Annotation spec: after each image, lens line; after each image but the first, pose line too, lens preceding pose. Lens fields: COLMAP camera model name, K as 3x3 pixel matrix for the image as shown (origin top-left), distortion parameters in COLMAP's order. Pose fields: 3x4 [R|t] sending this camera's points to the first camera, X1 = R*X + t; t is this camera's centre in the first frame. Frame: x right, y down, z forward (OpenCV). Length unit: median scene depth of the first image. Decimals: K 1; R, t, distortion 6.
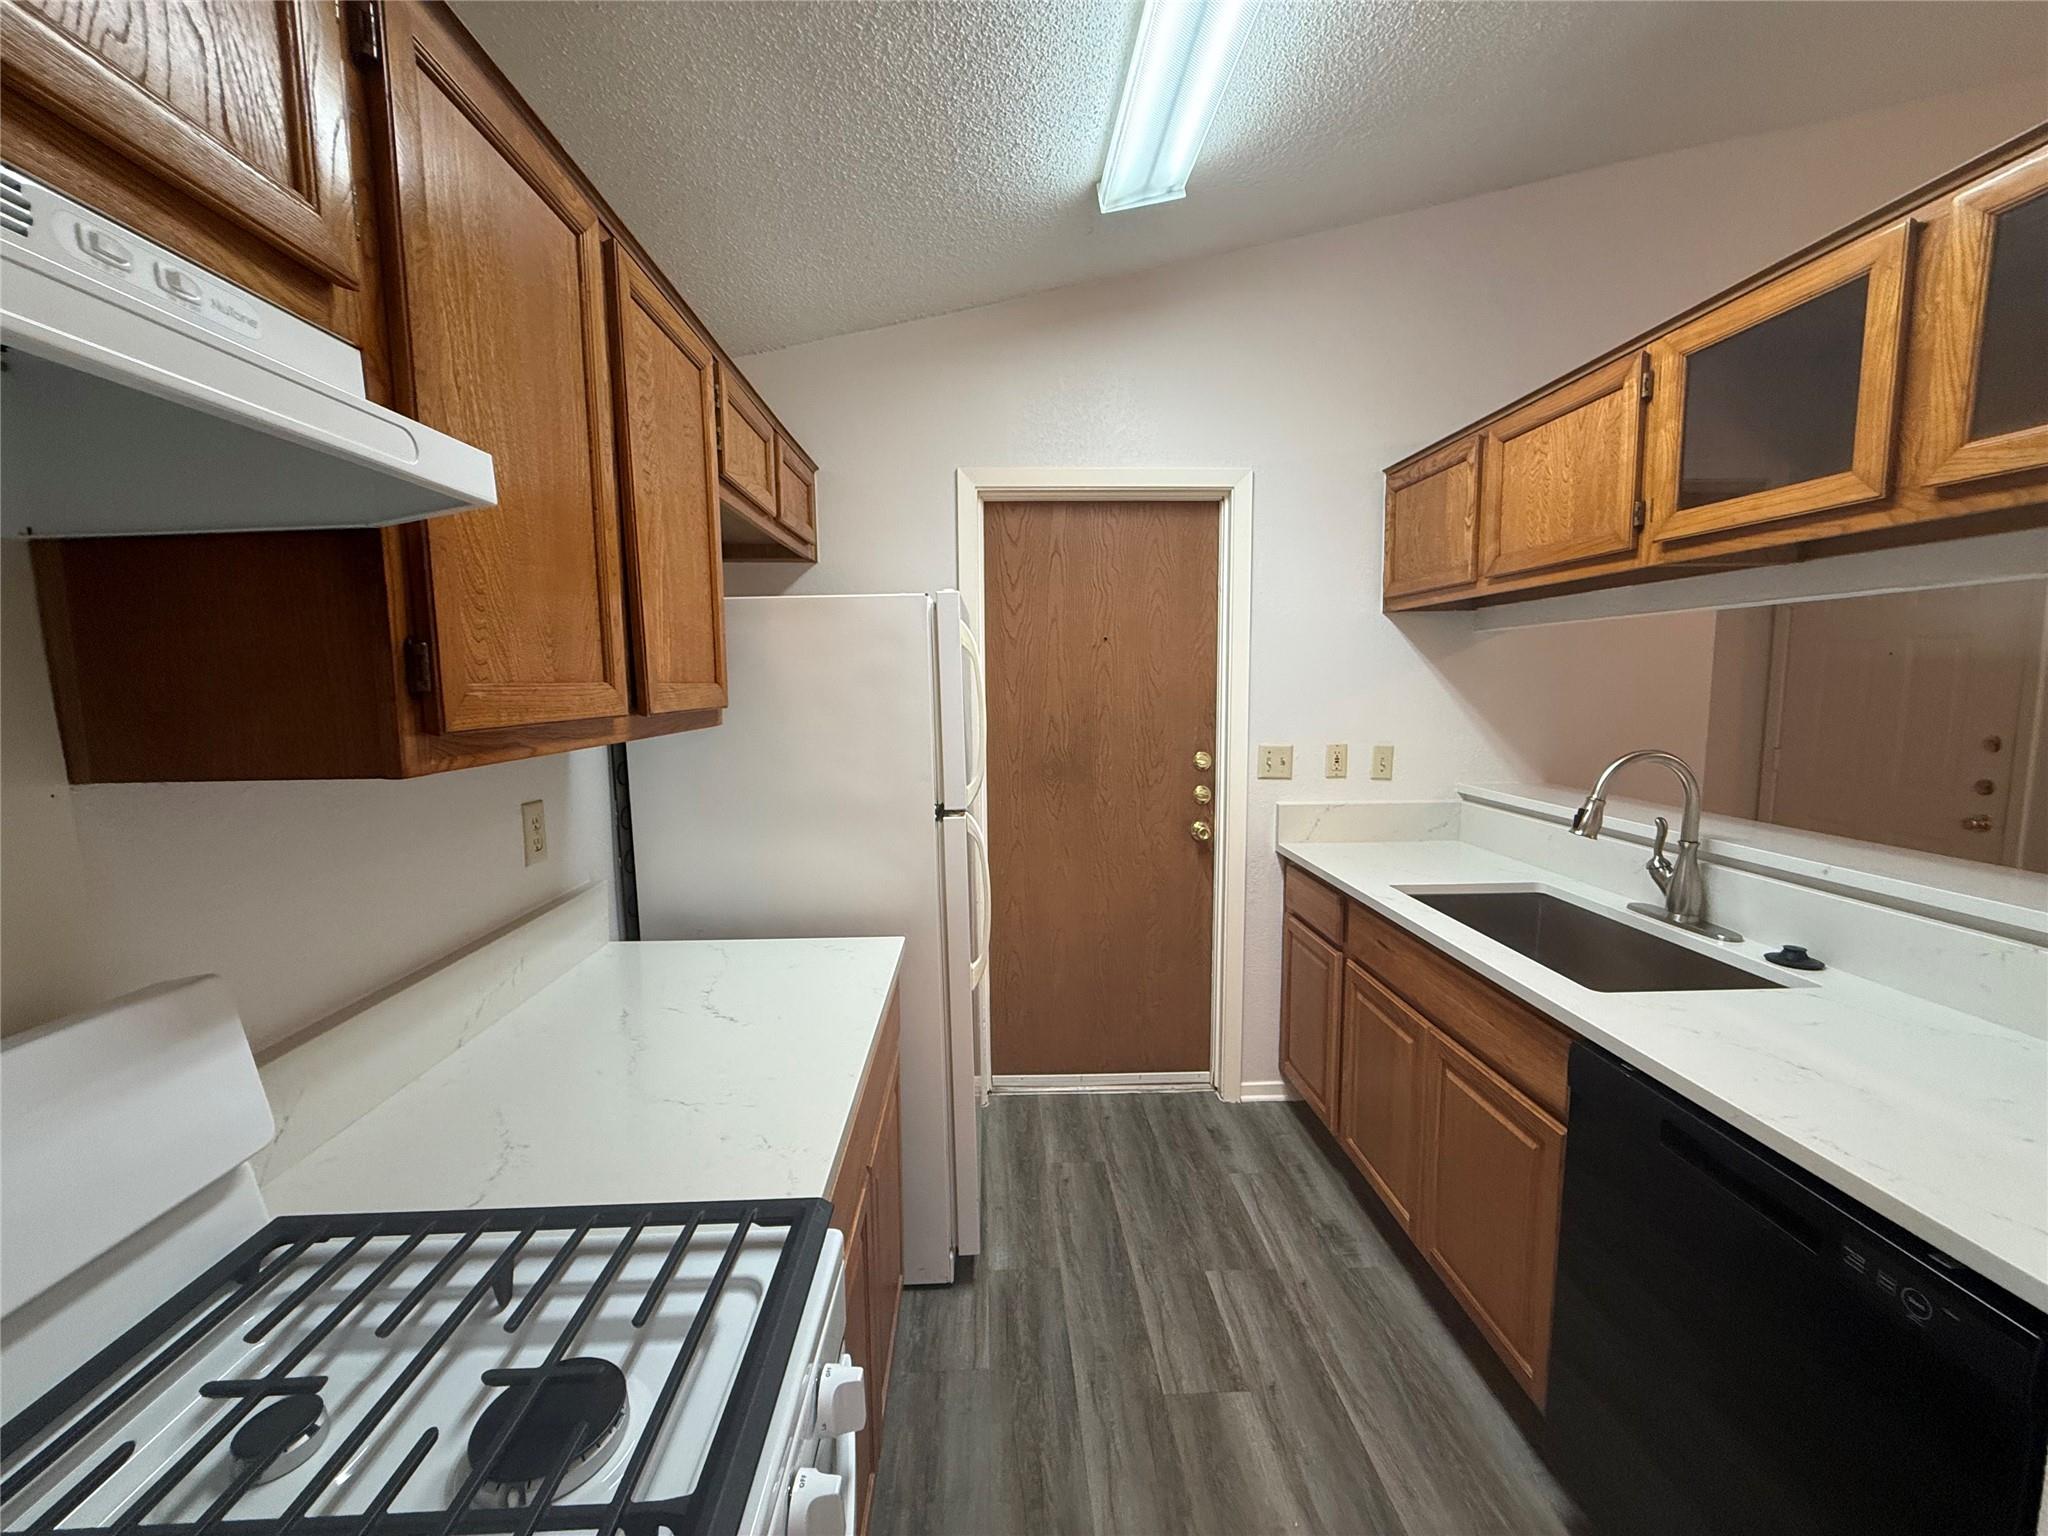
lens RADIAL K [[813.9, 0, 1018.5], [0, 813.9, 767.1], [0, 0, 1]] dist [0.000493, -0.000959]
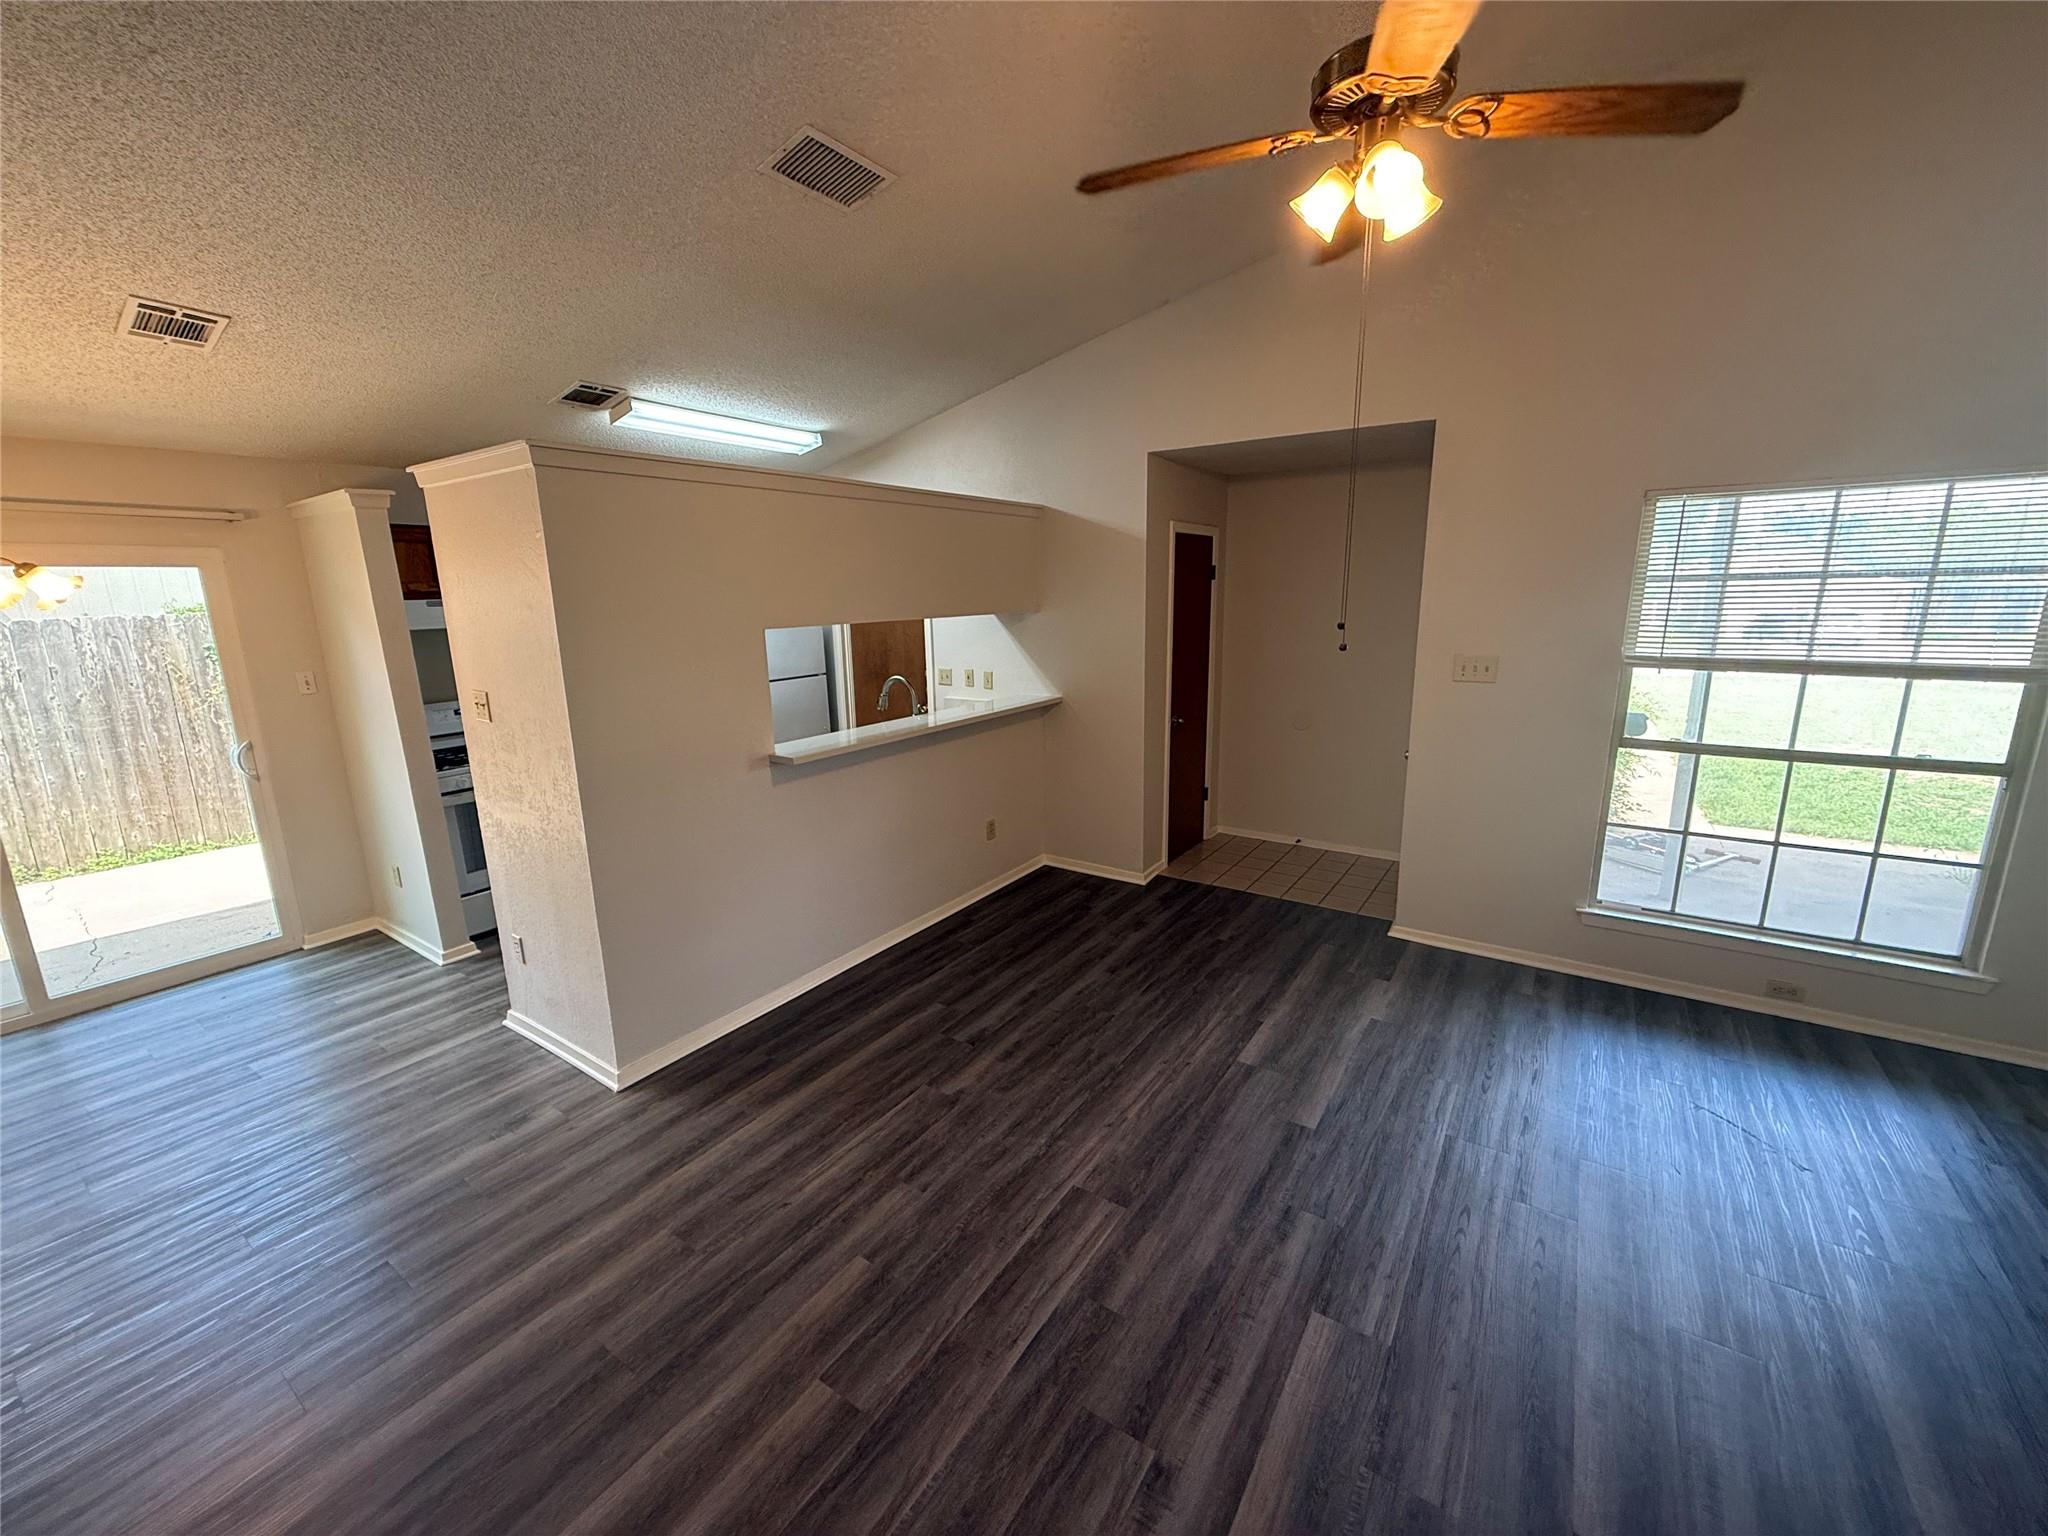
lens RADIAL K [[813.9, 0, 1019.4], [0, 813.9, 764.2], [0, 0, 1]] dist [0.000493, -0.000959]
pose [[0.801469, 0.120076, -0.585858, 2.441494], [-0.052703, 0.990006, 0.130810, -0.095107], [0.595710, -0.073964, 0.799787, -0.763070]]
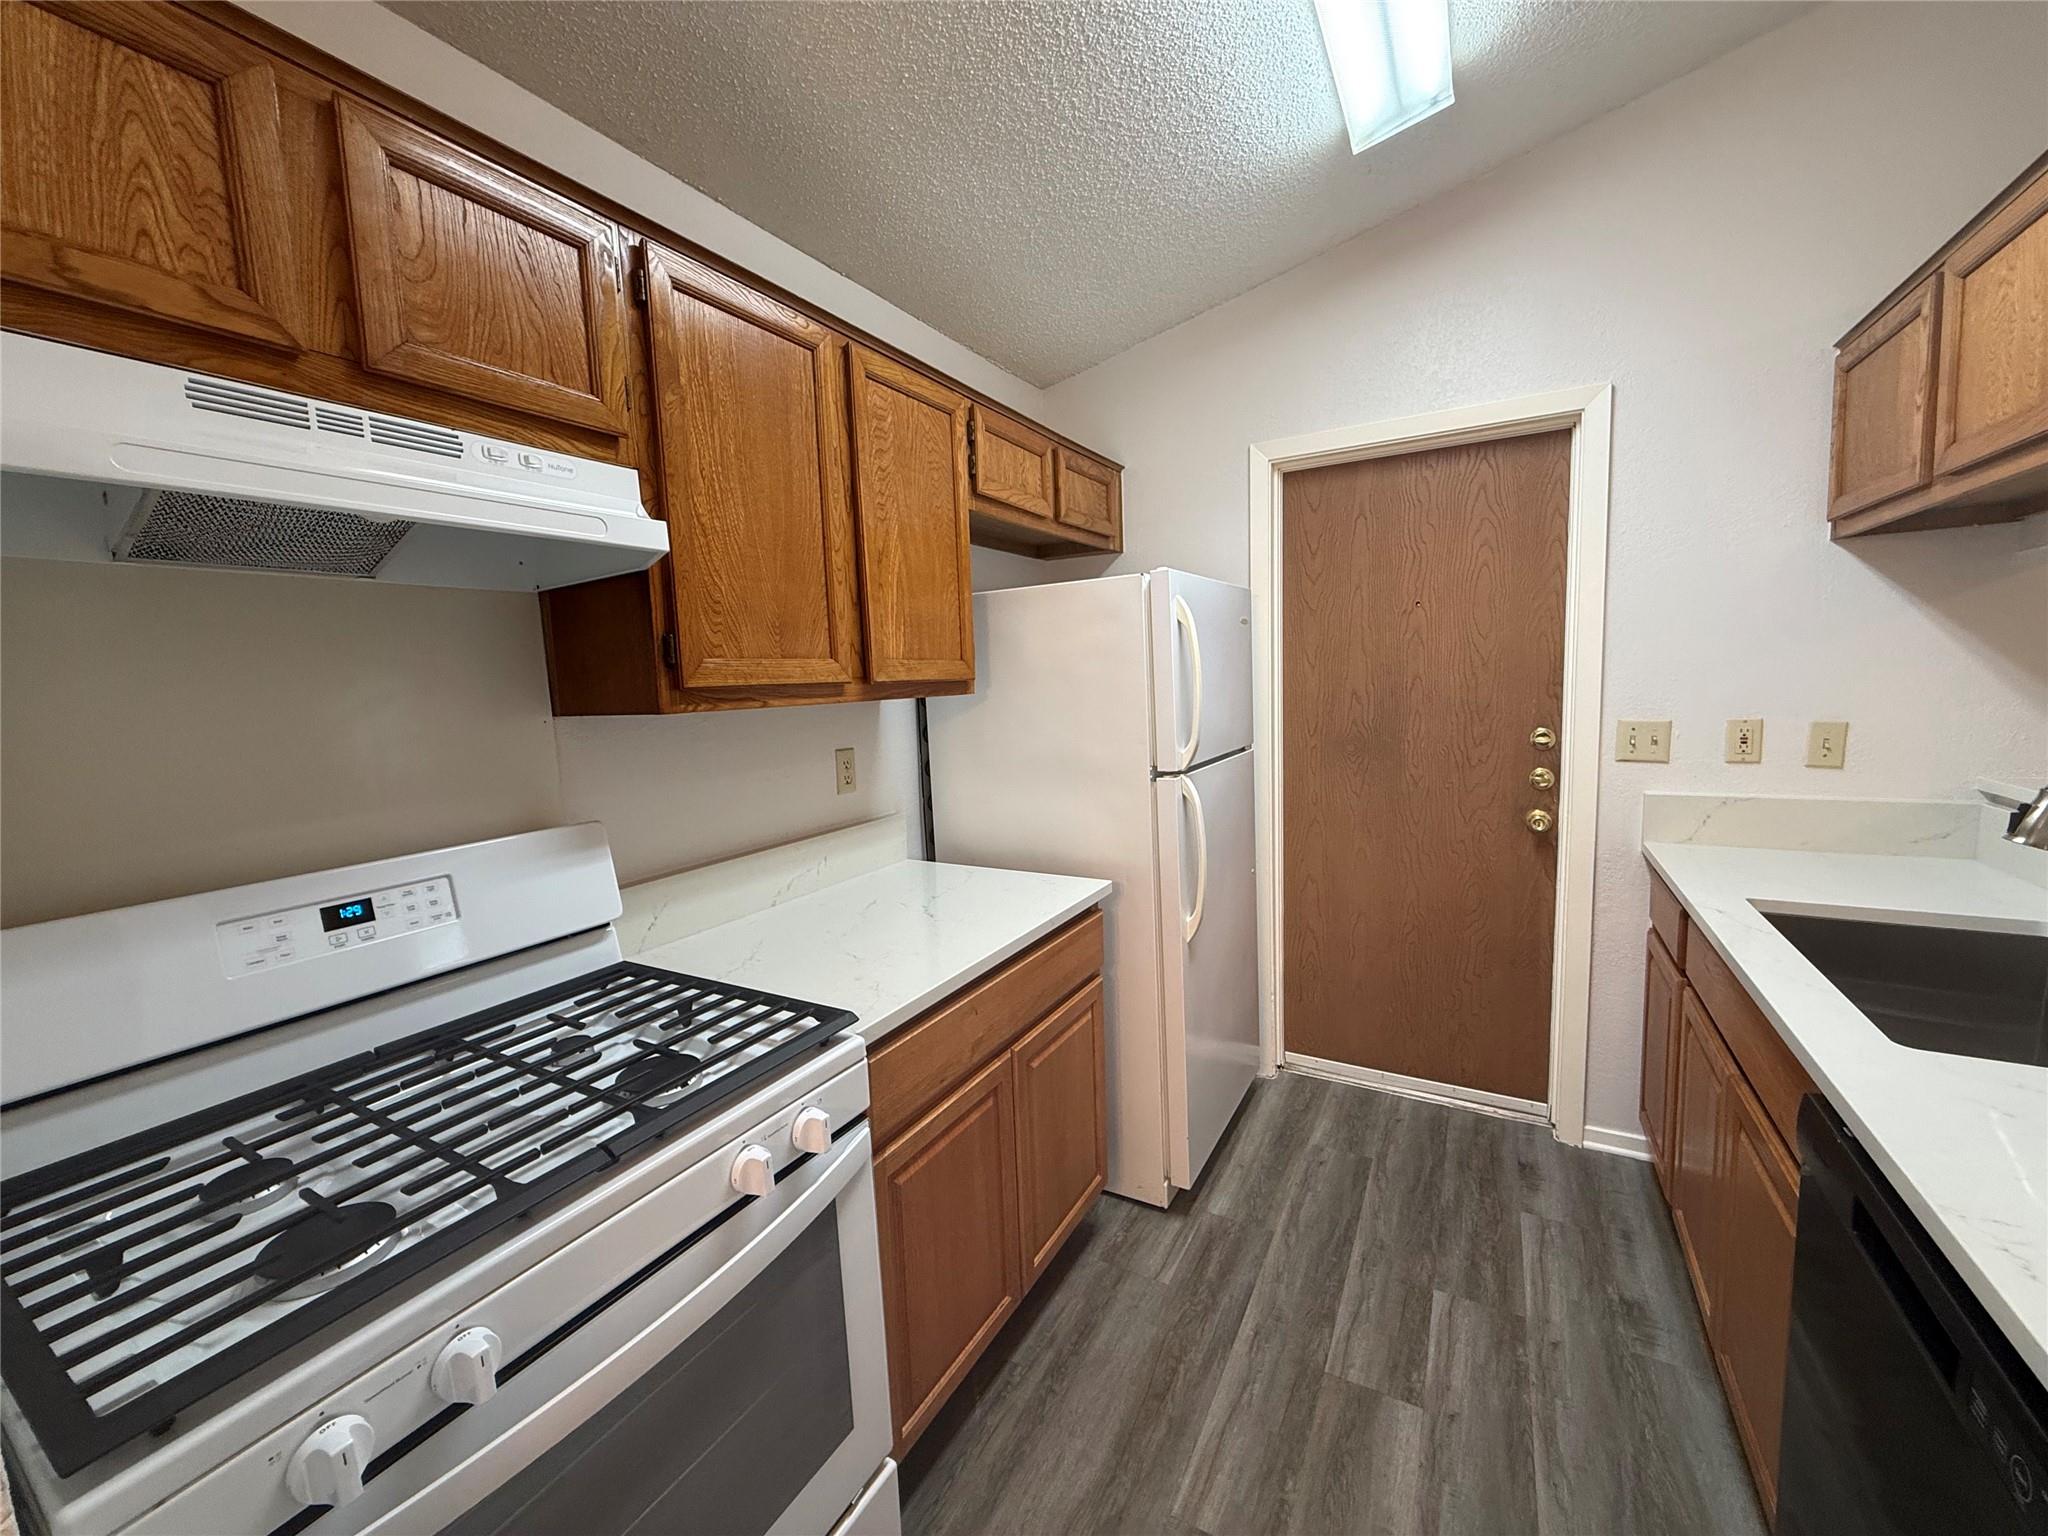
lens RADIAL K [[813.9, 0, 1019.5], [0, 813.9, 767.7], [0, 0, 1]] dist [0.000493, -0.000959]
pose [[0.844868, 0.036213, -0.533747, 0.327347], [-0.027587, 0.999328, 0.024135, 0.026187], [0.534262, -0.005667, 0.845300, -0.020643]]
